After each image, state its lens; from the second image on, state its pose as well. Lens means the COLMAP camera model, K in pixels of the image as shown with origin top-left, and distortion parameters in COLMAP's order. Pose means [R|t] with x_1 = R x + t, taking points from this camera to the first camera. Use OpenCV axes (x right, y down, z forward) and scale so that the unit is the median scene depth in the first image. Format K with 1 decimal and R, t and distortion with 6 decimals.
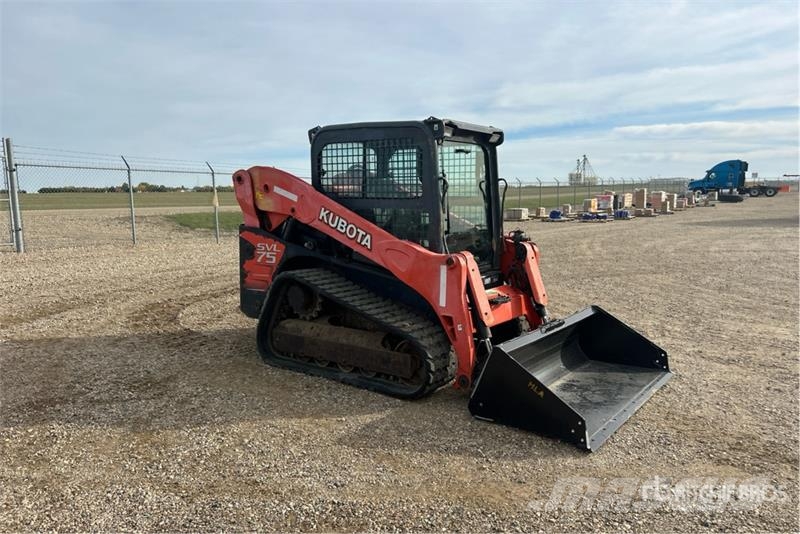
lens RADIAL K [[601.6, 0, 406.1], [0, 601.6, 263.1], [0, 0, 1]] dist [0.077258, -0.067551]
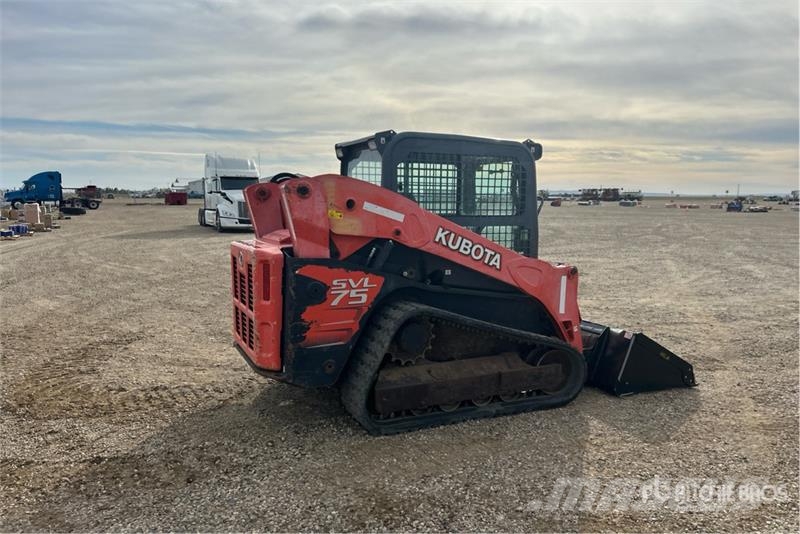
lens RADIAL K [[601.6, 0, 406.1], [0, 601.6, 263.1], [0, 0, 1]] dist [0.077258, -0.067551]
pose [[0.460962, -0.076919, 0.884080, -0.929415], [0.098481, 0.994517, 0.035180, -0.076882], [-0.881939, 0.070849, 0.466009, 0.645096]]
